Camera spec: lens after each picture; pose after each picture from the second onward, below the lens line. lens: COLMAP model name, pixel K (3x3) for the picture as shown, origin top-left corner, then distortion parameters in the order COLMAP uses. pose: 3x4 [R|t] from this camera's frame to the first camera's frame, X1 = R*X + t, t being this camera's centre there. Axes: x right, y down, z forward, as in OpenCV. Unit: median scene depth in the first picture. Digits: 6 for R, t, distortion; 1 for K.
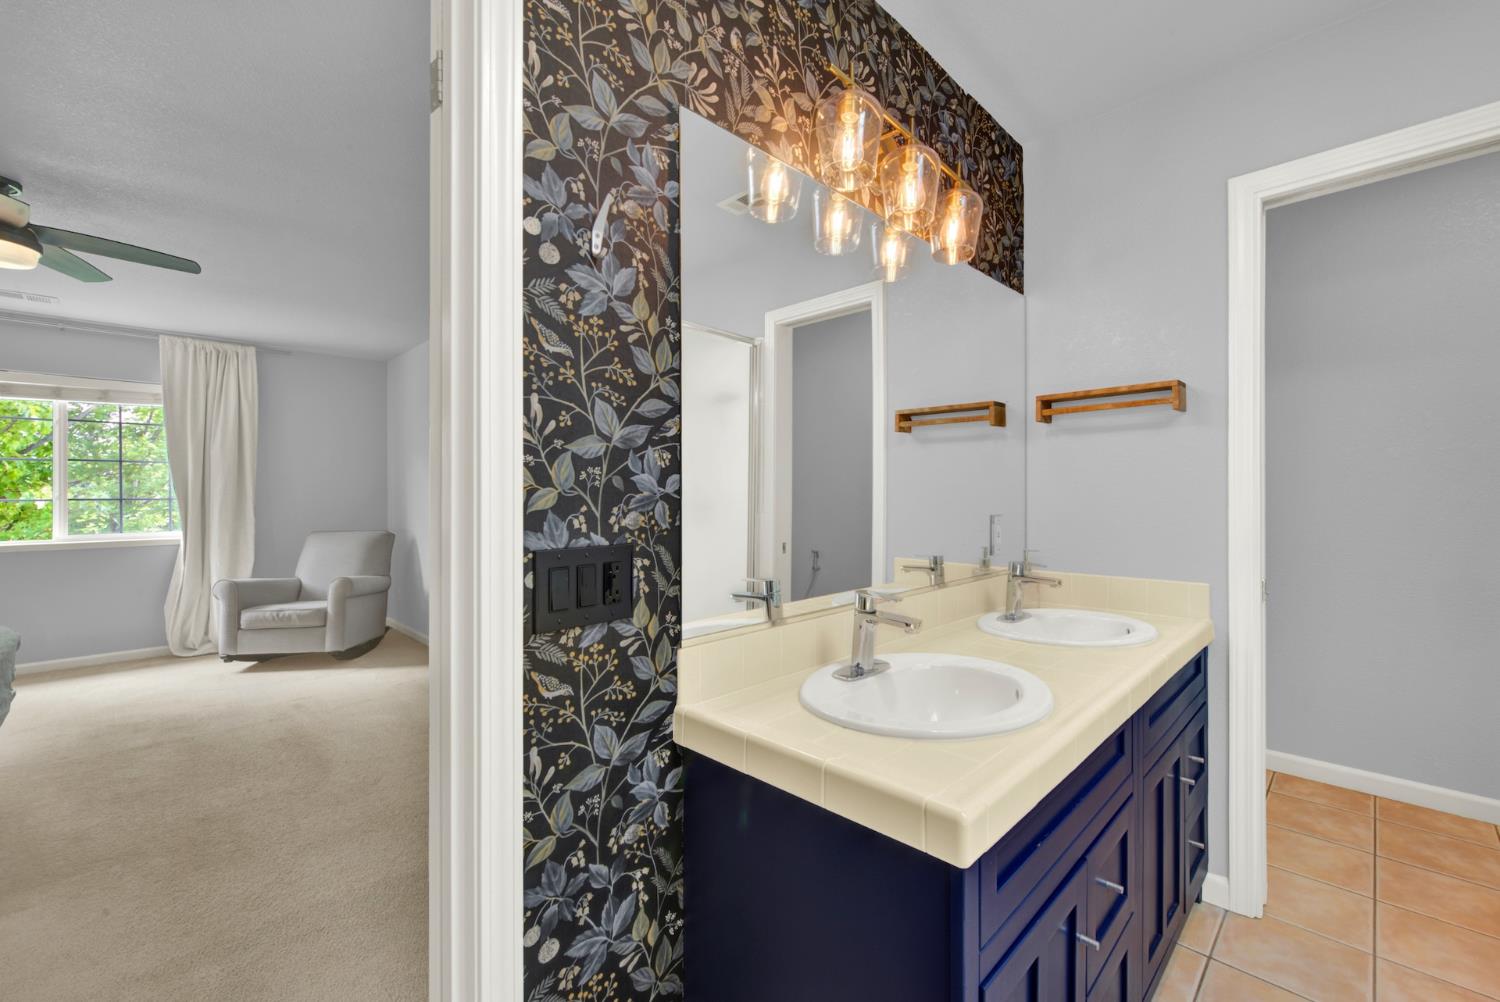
lens RADIAL K [[611.0, 0, 751.9], [0, 611.0, 499.2], [0, 0, 1]] dist [0.001944, 0.000329]
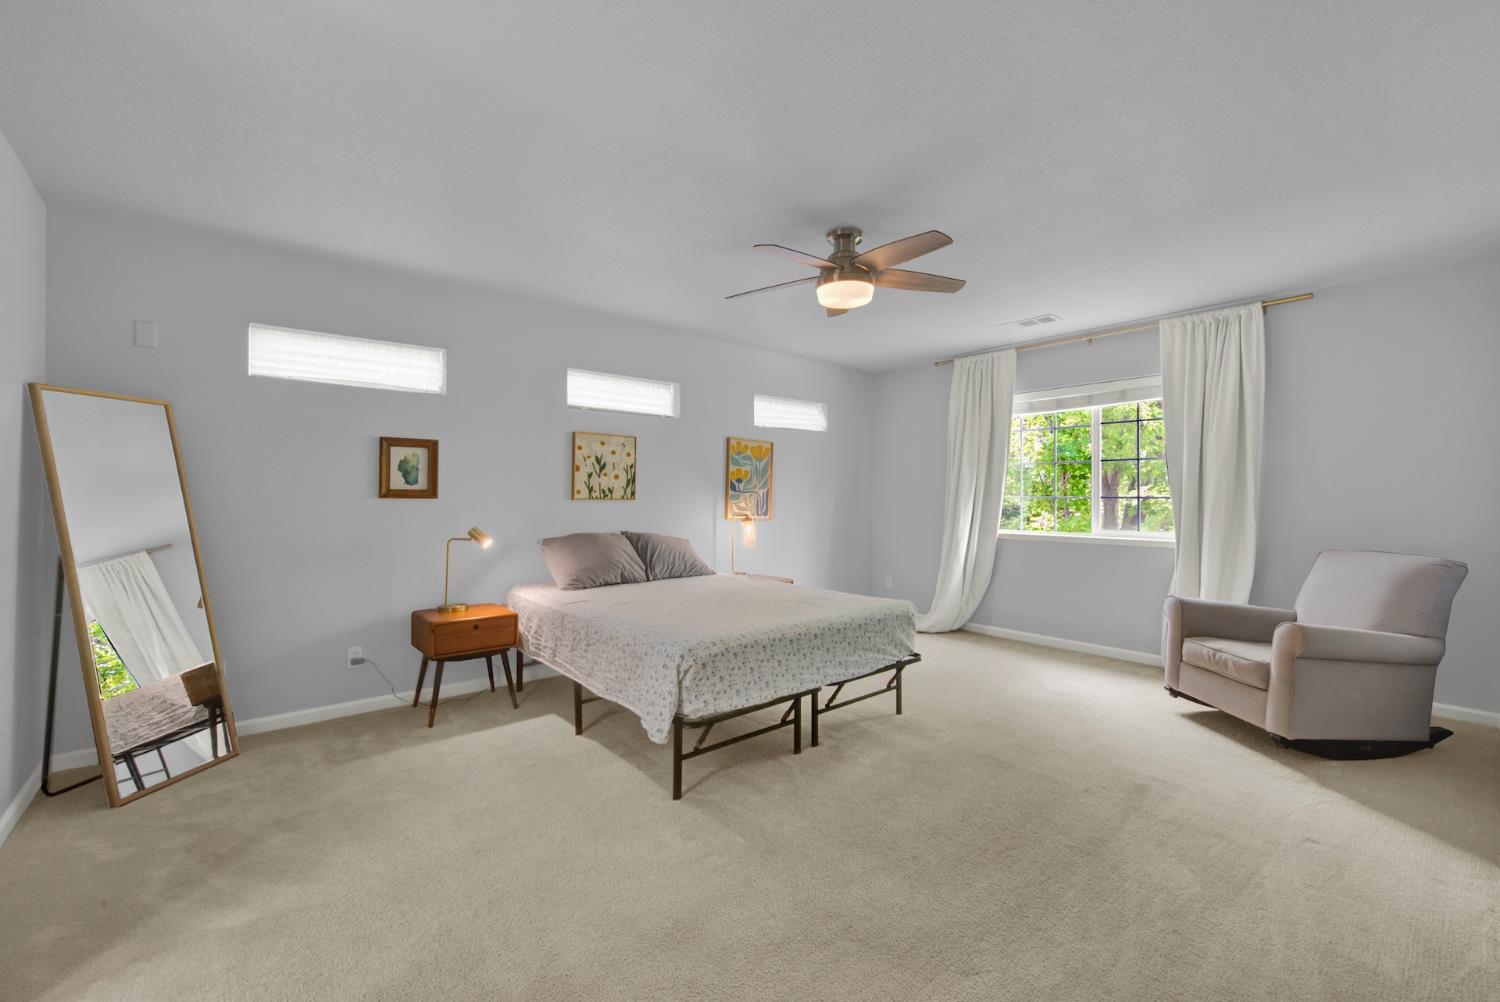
lens RADIAL K [[611.0, 0, 751.7], [0, 611.0, 493.4], [0, 0, 1]] dist [0.001944, 0.000329]
pose [[-0.059063, 0.000984, -0.998254, -0.002086], [-0.005282, 0.999985, 0.001298, -0.004274], [0.998240, 0.005349, -0.059057, 0.436060]]
